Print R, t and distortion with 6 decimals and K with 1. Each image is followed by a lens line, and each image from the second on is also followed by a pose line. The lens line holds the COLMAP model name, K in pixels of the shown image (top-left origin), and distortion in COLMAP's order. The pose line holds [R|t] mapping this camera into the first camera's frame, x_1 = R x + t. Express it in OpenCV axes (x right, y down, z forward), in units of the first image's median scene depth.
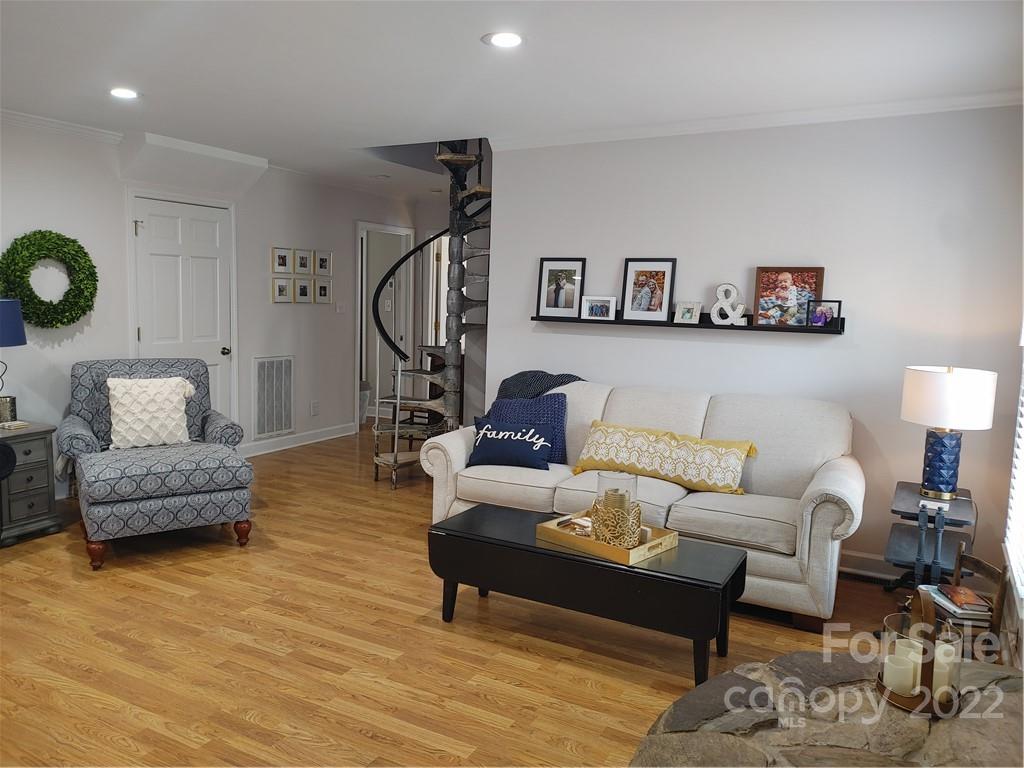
lens RADIAL K [[779.3, 0, 514.3], [0, 779.3, 384.8], [0, 0, 1]] dist [0.037959, -0.028454]
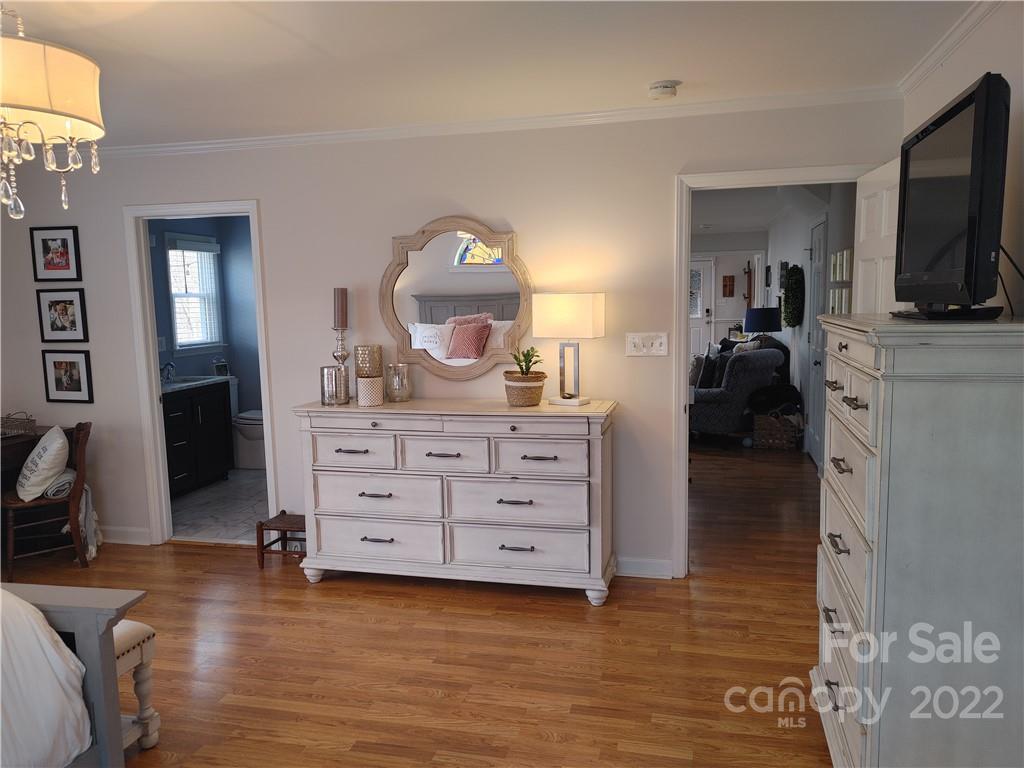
lens RADIAL K [[779.3, 0, 513.1], [0, 779.3, 386.3], [0, 0, 1]] dist [0.037959, -0.028454]
pose [[-0.967312, 0.017808, -0.252965, -0.178974], [-0.040407, 0.973963, 0.223078, -0.257266], [0.250351, 0.226007, -0.941406, 1.892419]]
